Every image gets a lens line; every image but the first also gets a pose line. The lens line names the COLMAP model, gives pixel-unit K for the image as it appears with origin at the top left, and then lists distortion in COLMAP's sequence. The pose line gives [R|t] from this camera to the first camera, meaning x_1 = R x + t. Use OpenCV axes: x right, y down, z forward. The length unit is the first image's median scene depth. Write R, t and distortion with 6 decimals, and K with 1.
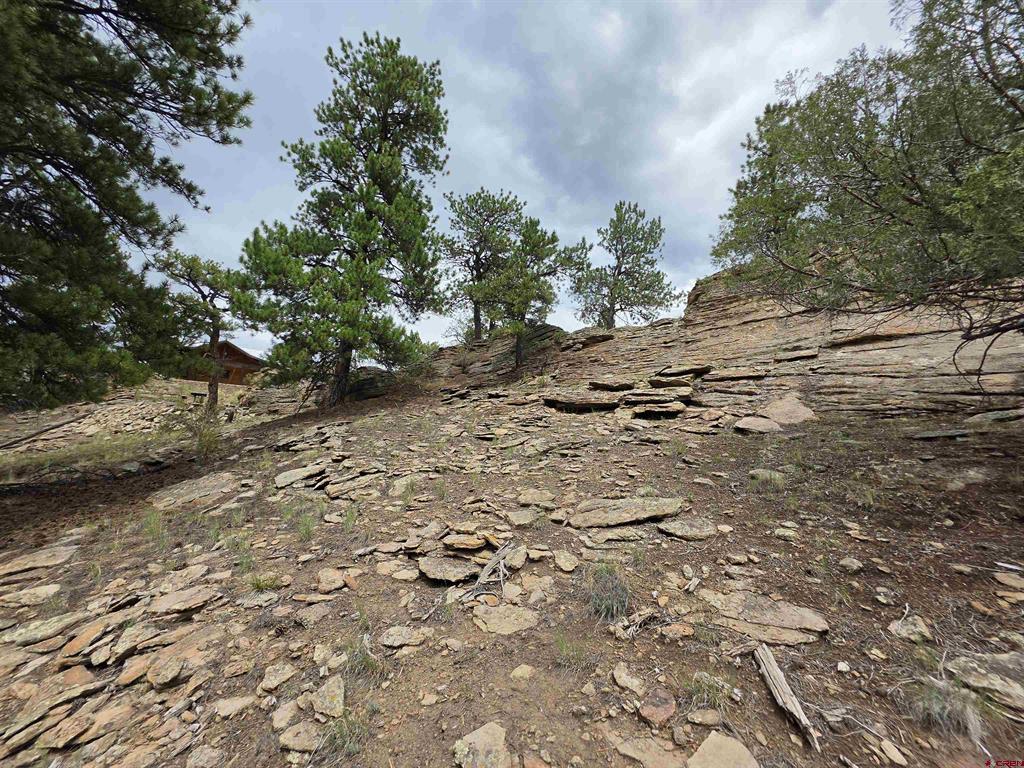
lens RADIAL K [[406.4, 0, 515.3], [0, 406.4, 378.0], [0, 0, 1]] dist [-0.005906, 0.001705]
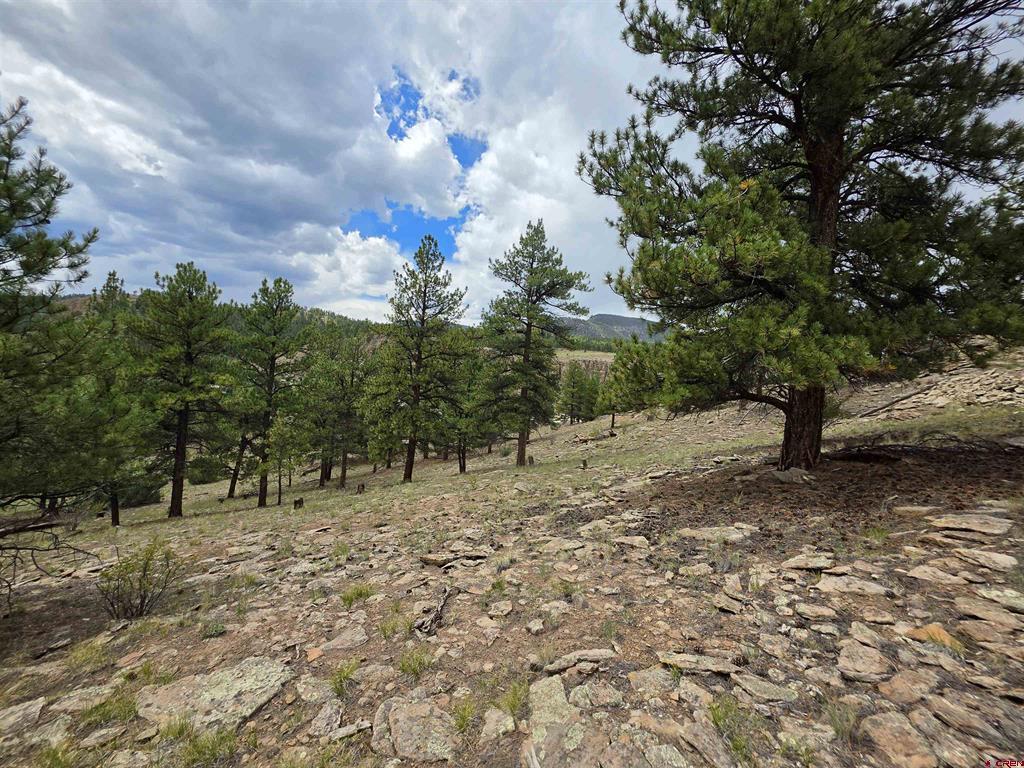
lens RADIAL K [[406.4, 0, 505.7], [0, 406.4, 378.9], [0, 0, 1]] dist [-0.005906, 0.001705]
pose [[-0.004111, -0.048415, -0.998819, -0.148951], [0.109011, 0.992853, -0.048574, 0.018216], [0.994032, -0.109082, 0.001196, -0.097713]]
